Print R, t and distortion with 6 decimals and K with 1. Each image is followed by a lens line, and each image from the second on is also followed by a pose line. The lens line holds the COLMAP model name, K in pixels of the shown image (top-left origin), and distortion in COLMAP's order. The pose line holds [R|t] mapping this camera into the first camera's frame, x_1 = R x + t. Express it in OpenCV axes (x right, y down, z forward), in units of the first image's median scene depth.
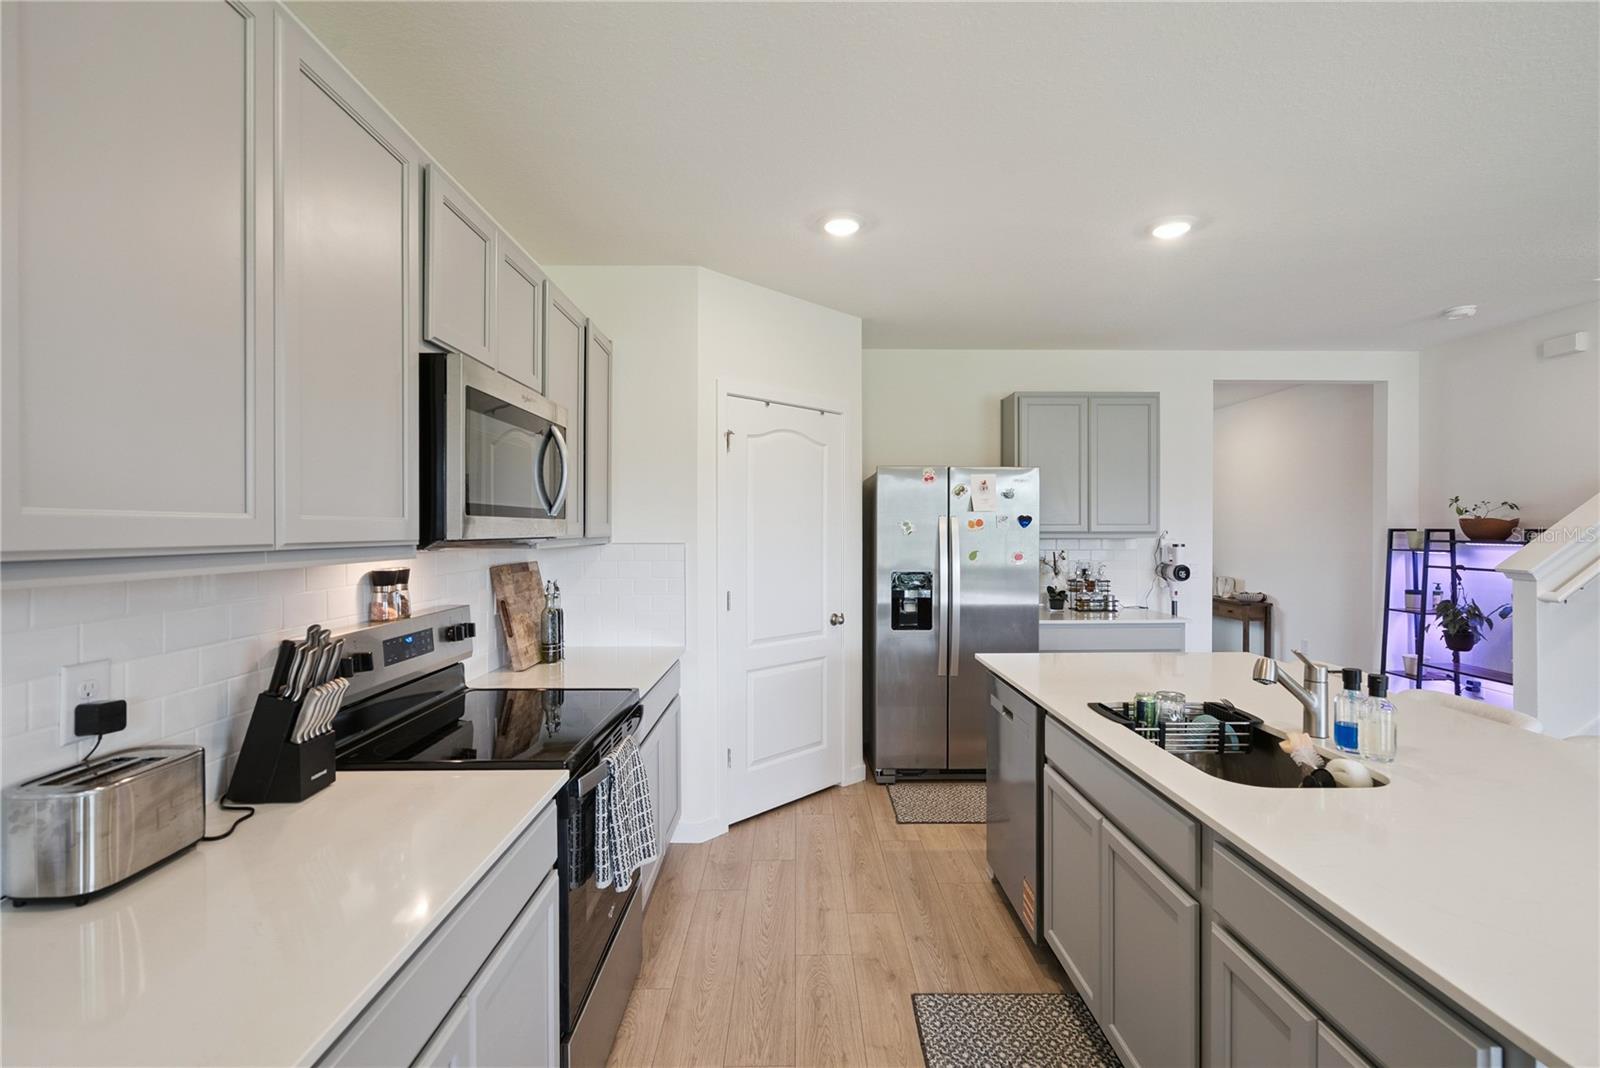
lens RADIAL K [[730.2, 0, 805.7], [0, 730.2, 529.9], [0, 0, 1]] dist [0.000760, 0.000357]
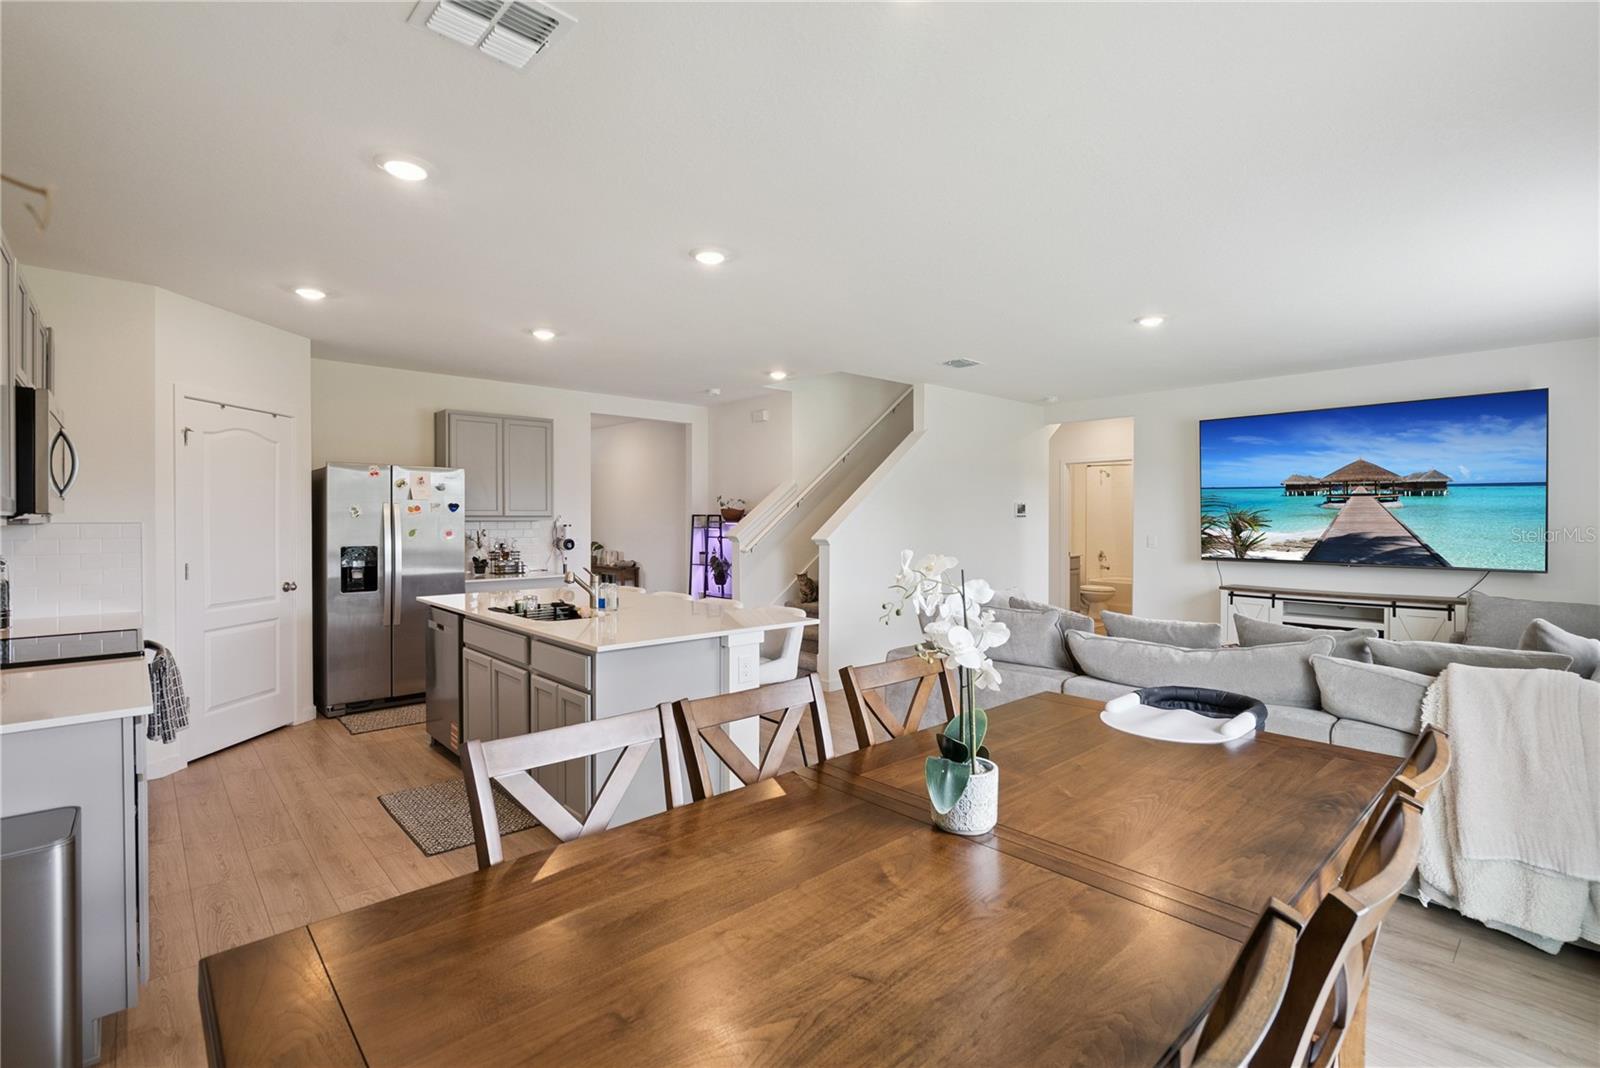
lens RADIAL K [[737.1, 0, 803.9], [0, 737.1, 526.9], [0, 0, 1]] dist [-0.001025, 0.000390]
pose [[0.747798, -0.007217, 0.663887, -0.126106], [0.000997, 0.999952, 0.009746, 0.011656], [-0.663926, -0.006626, 0.747769, -0.467839]]
